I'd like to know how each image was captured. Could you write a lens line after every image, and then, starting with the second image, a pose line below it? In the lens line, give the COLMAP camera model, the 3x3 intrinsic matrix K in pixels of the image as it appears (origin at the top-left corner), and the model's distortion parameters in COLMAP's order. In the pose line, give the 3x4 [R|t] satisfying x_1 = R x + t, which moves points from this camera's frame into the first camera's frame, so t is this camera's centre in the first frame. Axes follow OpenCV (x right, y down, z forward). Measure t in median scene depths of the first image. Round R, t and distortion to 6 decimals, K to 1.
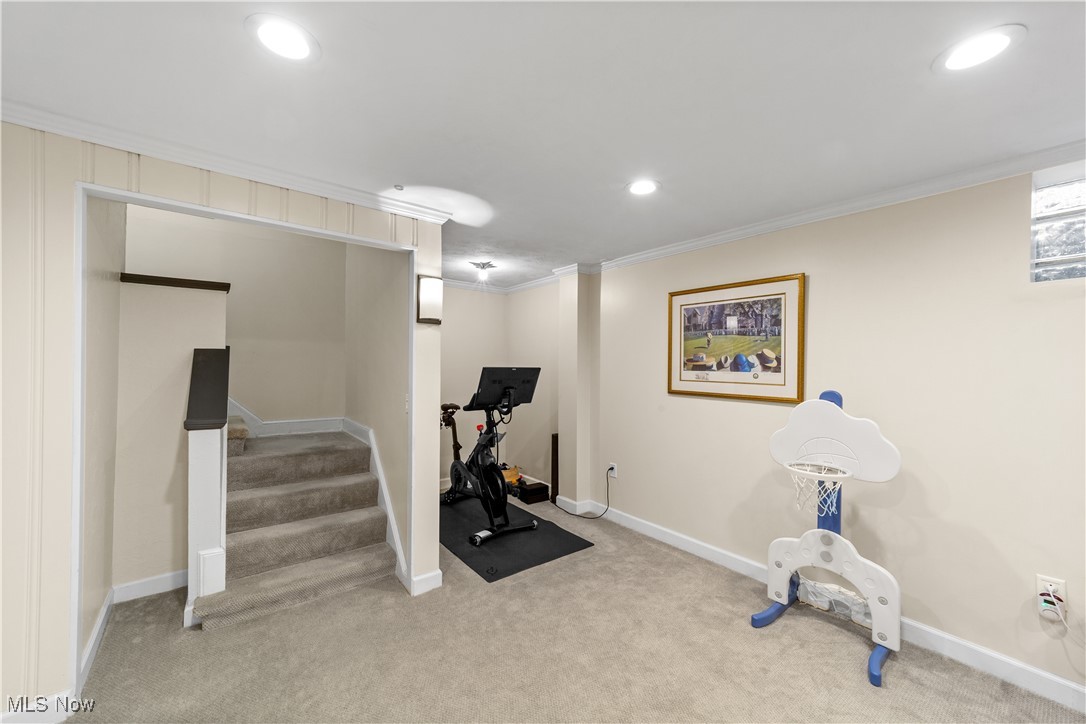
lens RADIAL K [[418.4, 0, 543.6], [0, 418.4, 363.2], [0, 0, 1]] dist [0.000029, 0.000016]
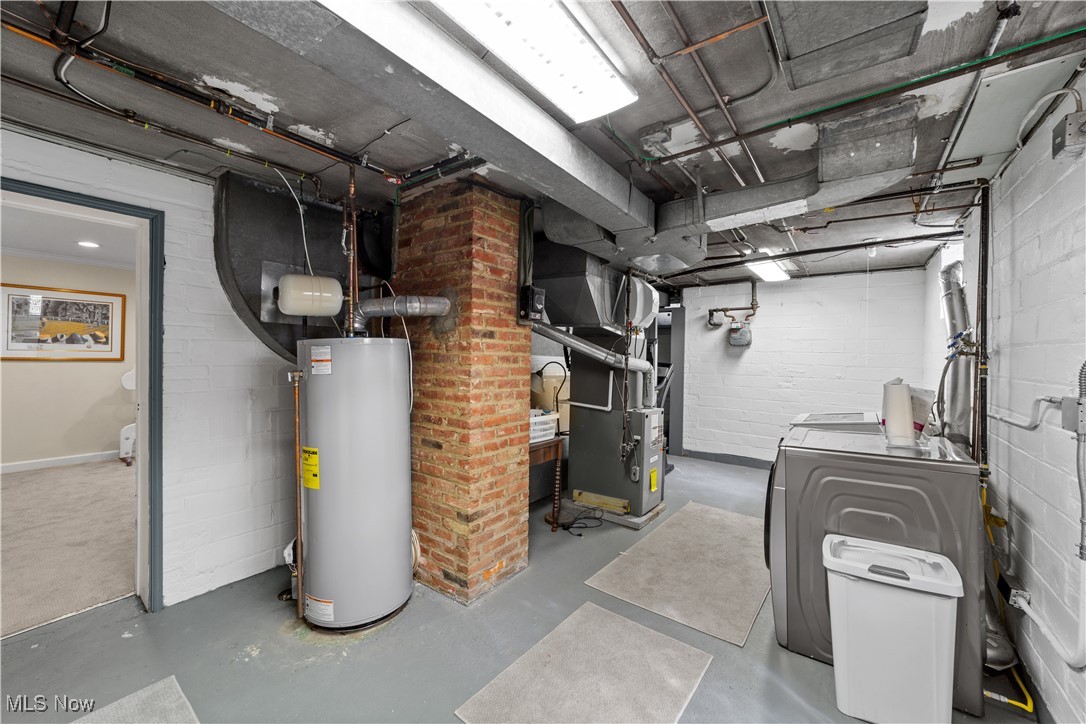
lens RADIAL K [[418.4, 0, 544.5], [0, 418.4, 360.4], [0, 0, 1]] dist [0.000029, 0.000016]
pose [[-0.251881, -0.015530, 0.967634, -1.551842], [-0.013520, 0.999830, 0.012528, 0.038050], [-0.967664, -0.009927, -0.252048, -0.364910]]
